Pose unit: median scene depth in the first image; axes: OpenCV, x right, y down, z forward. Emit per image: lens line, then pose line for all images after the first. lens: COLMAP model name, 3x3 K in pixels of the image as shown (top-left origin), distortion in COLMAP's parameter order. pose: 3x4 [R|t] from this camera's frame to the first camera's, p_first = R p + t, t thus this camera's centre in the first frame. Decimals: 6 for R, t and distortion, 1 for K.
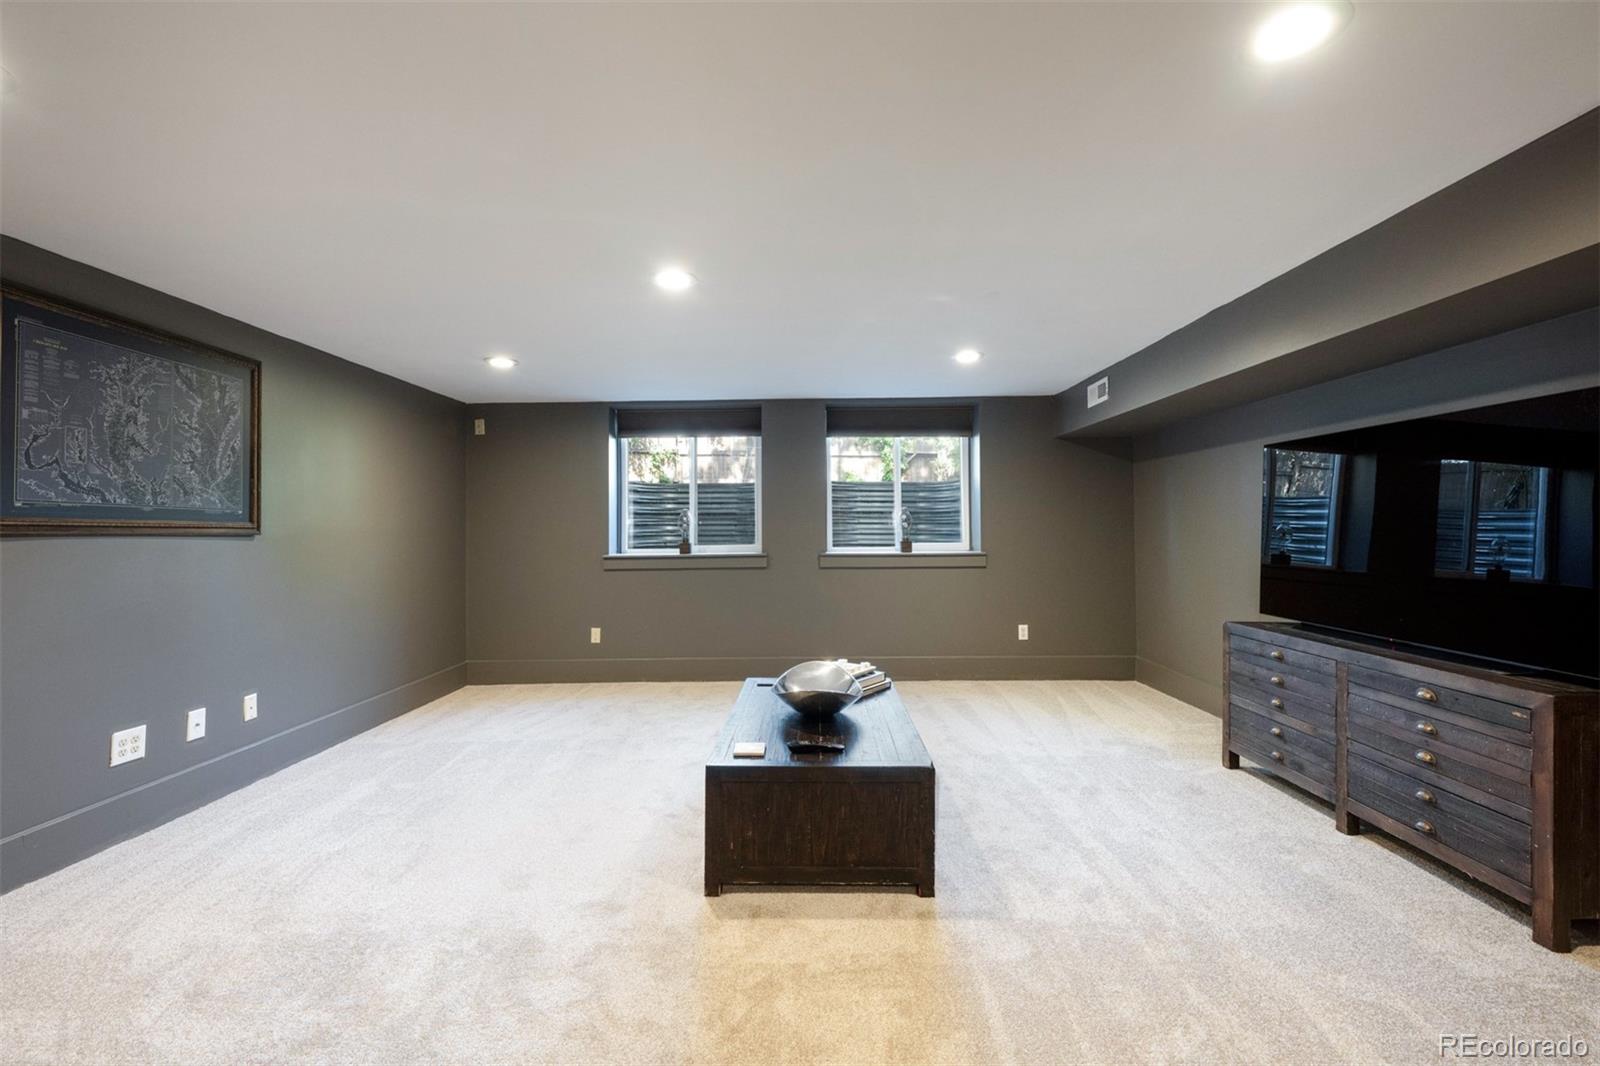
lens RADIAL K [[656.9, 0, 798.7], [0, 656.9, 535.9], [0, 0, 1]] dist [-0.000230, -0.000005]
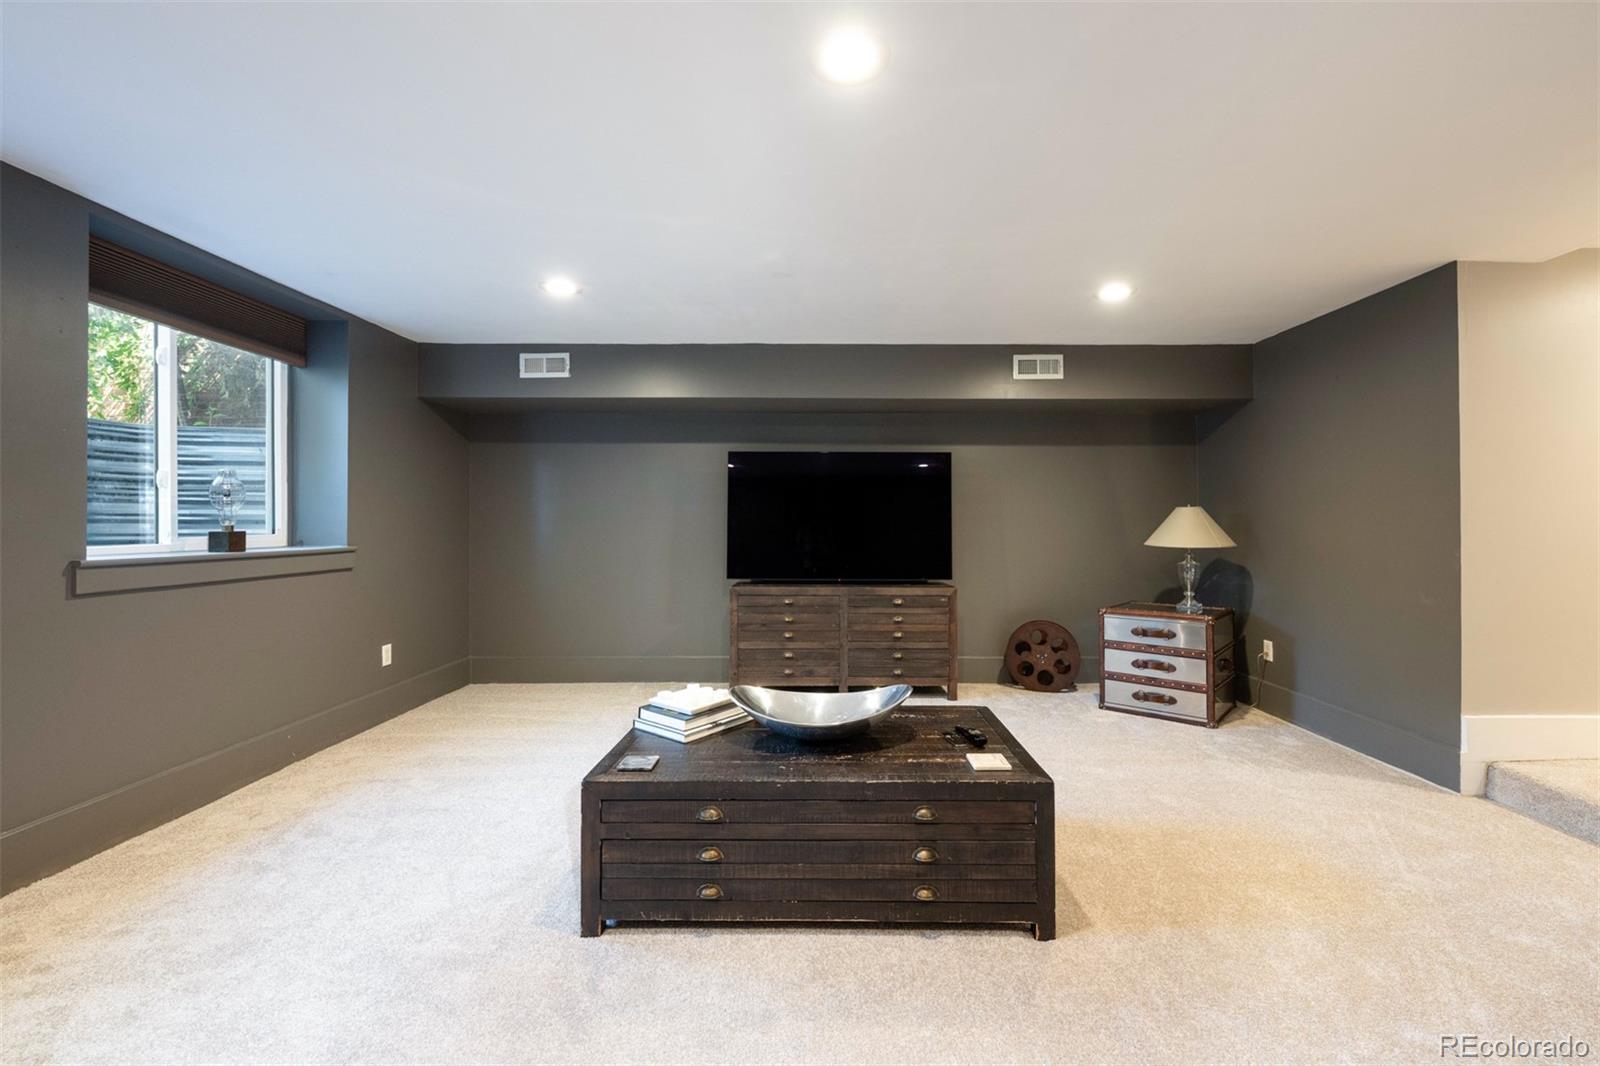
lens RADIAL K [[656.9, 0, 800.3], [0, 656.9, 530.2], [0, 0, 1]] dist [-0.000230, -0.000005]
pose [[0.007540, 0.002901, 0.999967, -0.702151], [0.014143, 0.999895, -0.003007, 0.030101], [-0.999872, 0.014165, 0.007498, 0.966327]]
